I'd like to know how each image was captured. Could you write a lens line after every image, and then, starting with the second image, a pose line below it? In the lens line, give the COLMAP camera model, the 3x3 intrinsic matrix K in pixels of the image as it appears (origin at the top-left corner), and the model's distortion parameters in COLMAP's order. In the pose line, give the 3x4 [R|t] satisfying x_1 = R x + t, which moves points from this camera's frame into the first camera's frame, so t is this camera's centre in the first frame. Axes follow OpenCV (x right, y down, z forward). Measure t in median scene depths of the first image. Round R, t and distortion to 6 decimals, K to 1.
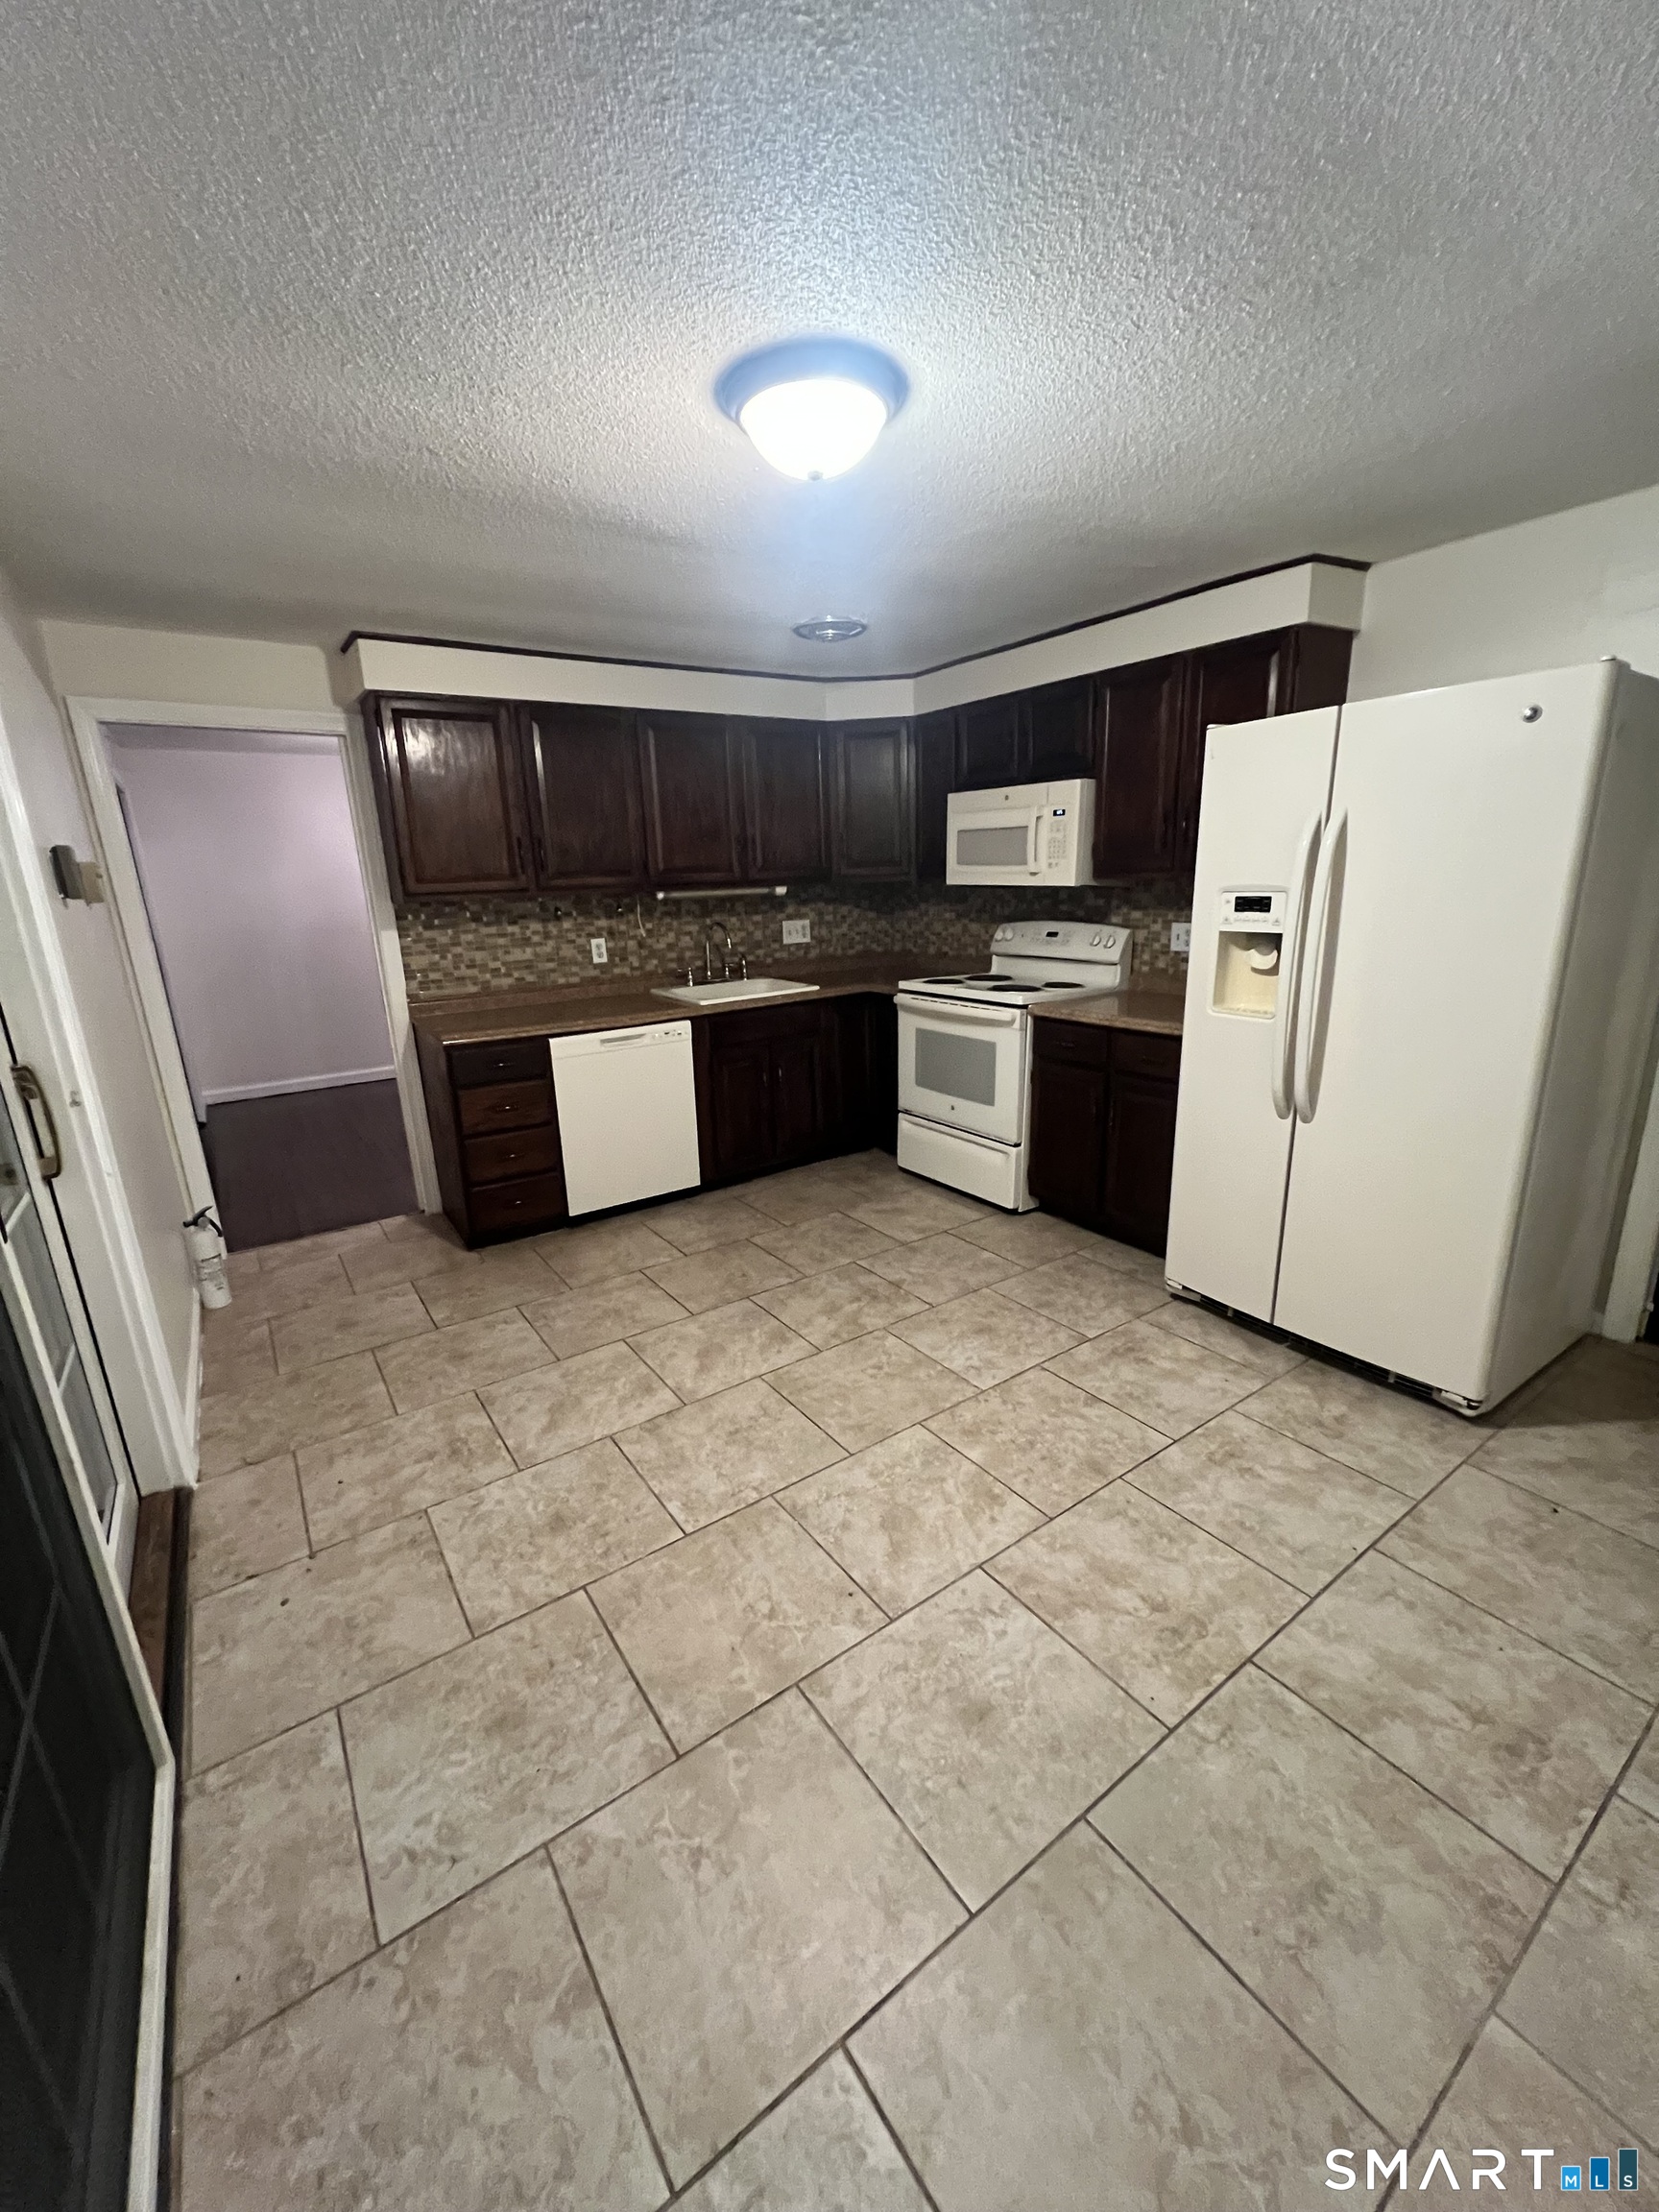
lens RADIAL K [[883.7, 0, 826.5], [0, 883.7, 1109.4], [0, 0, 1]] dist [-0.001507, 0.000109]
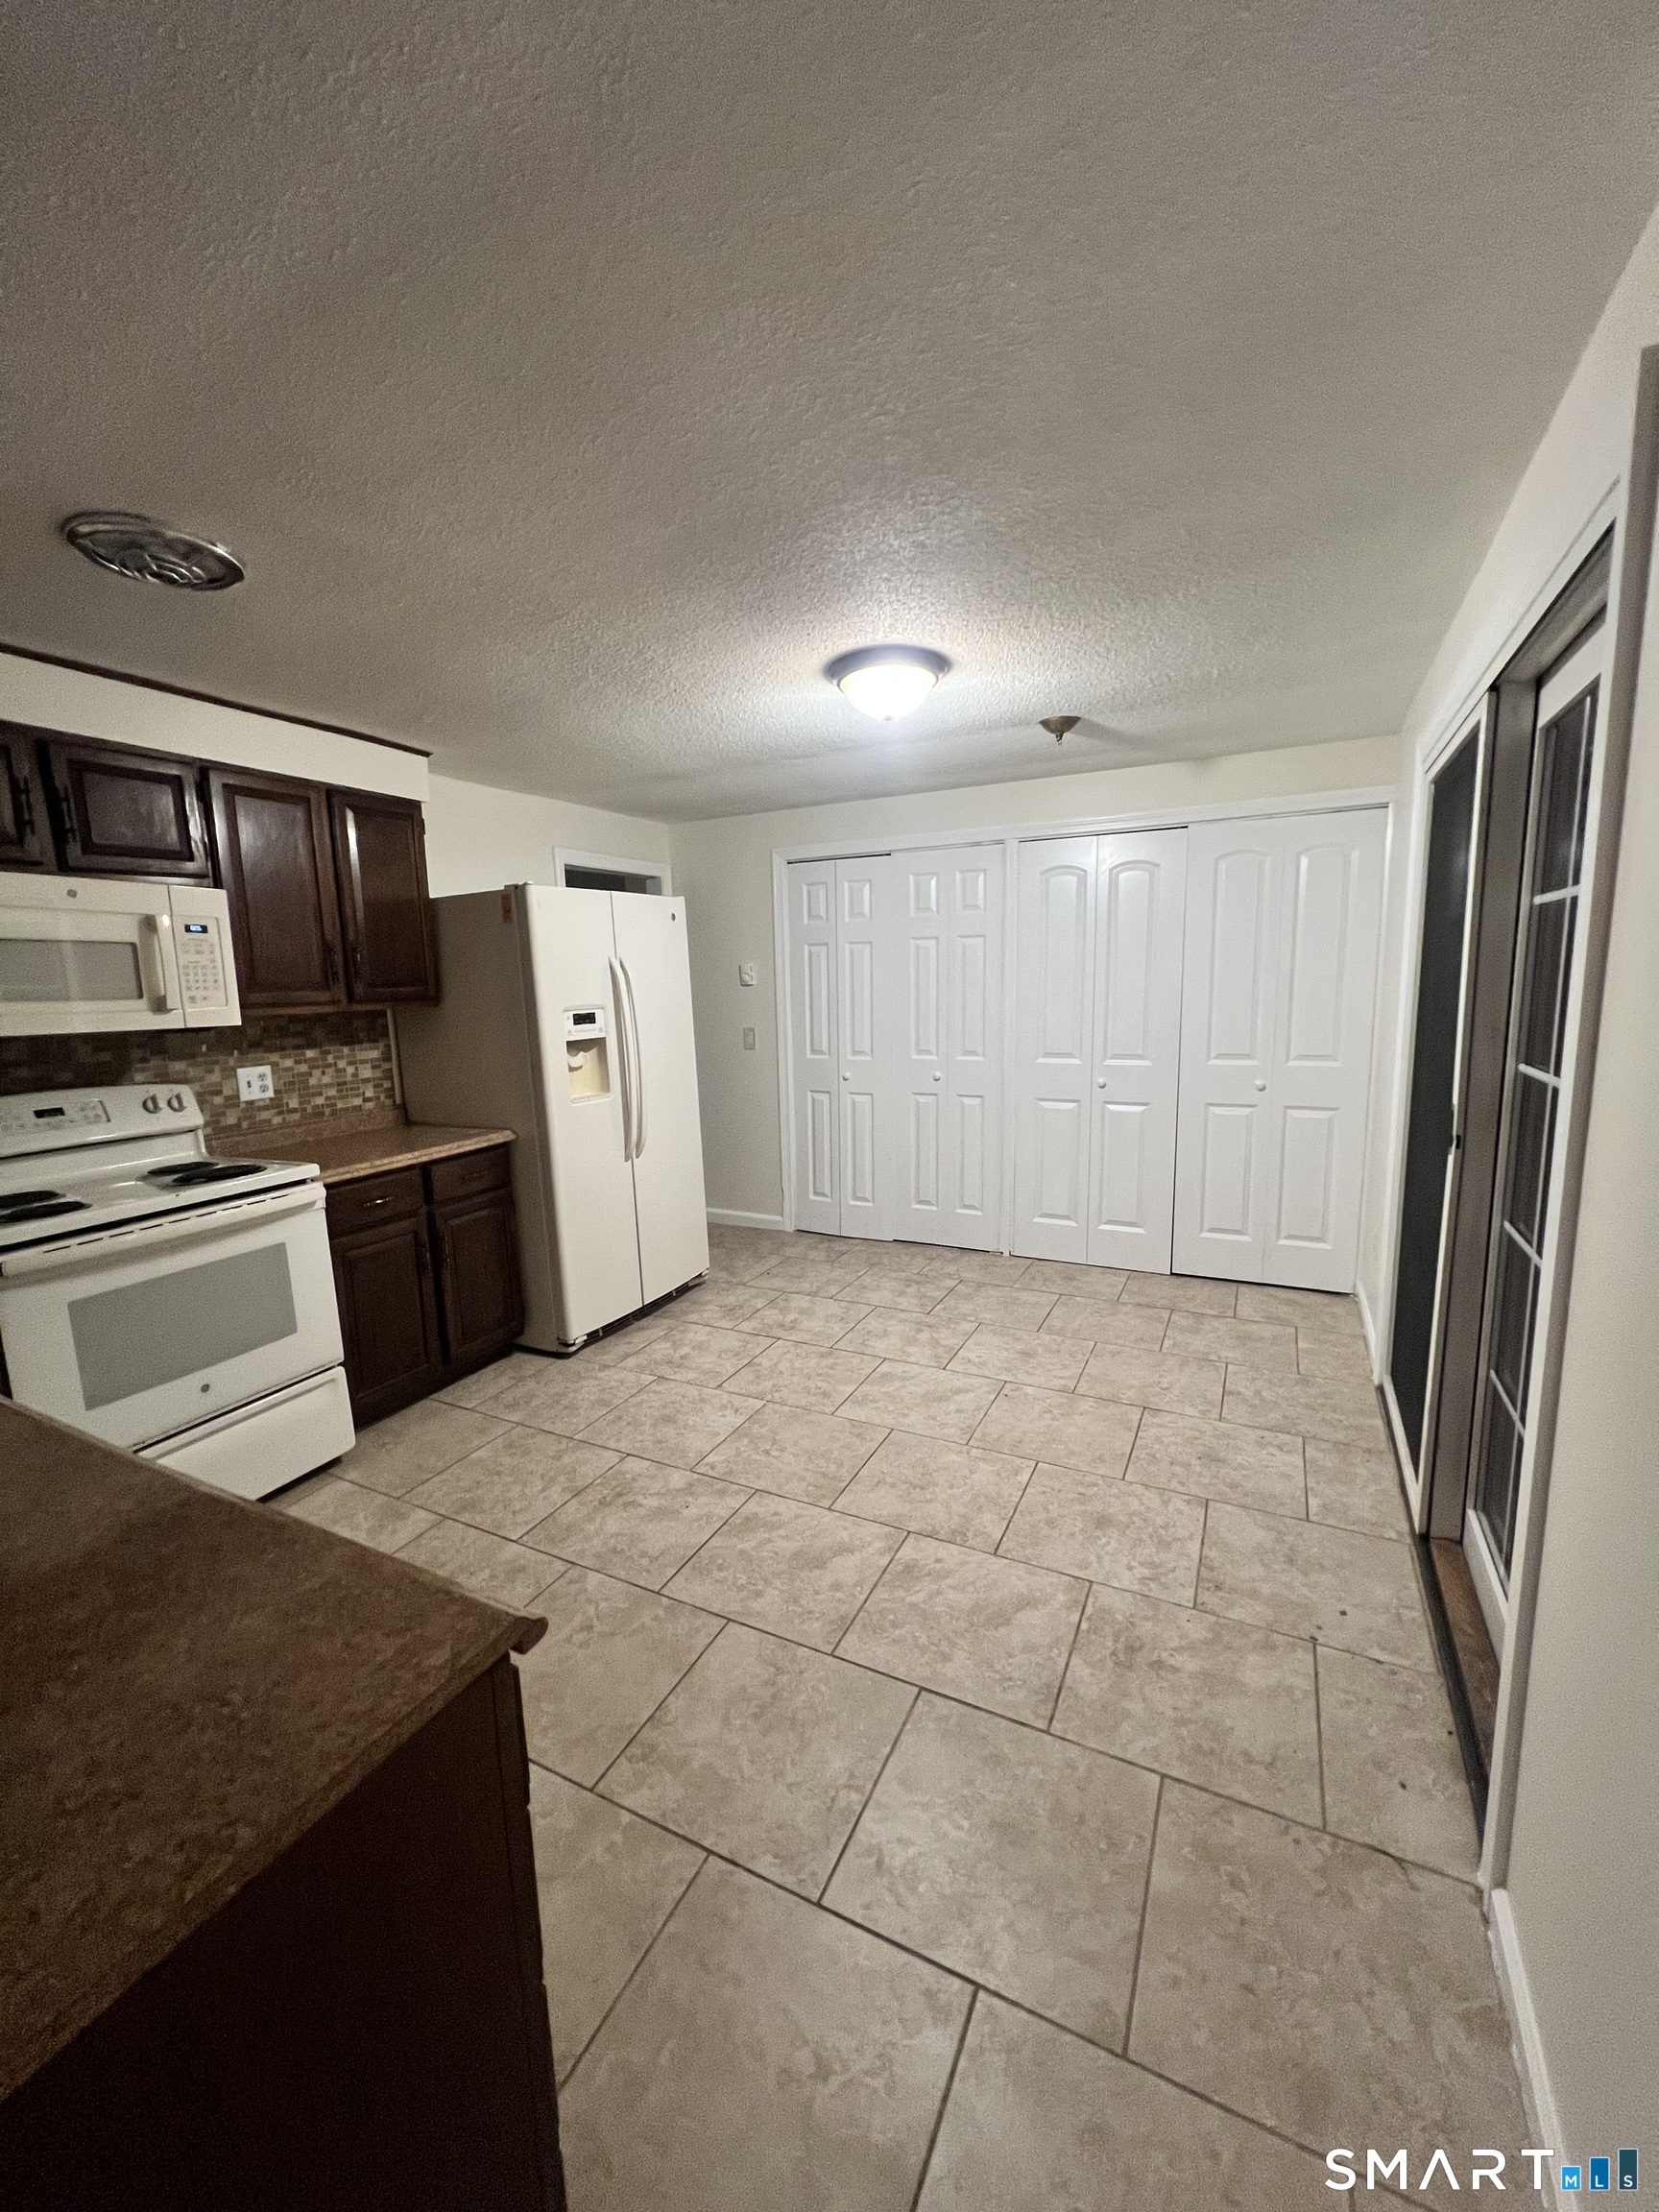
lens RADIAL K [[879.0, 0, 828.0], [0, 879.0, 1111.0], [0, 0, 1]] dist [0.002195, -0.000053]
pose [[-0.475790, -0.087238, 0.875222, -0.906501], [0.273088, 0.931240, 0.241278, -0.330072], [-0.836090, 0.353810, -0.419251, 1.328101]]
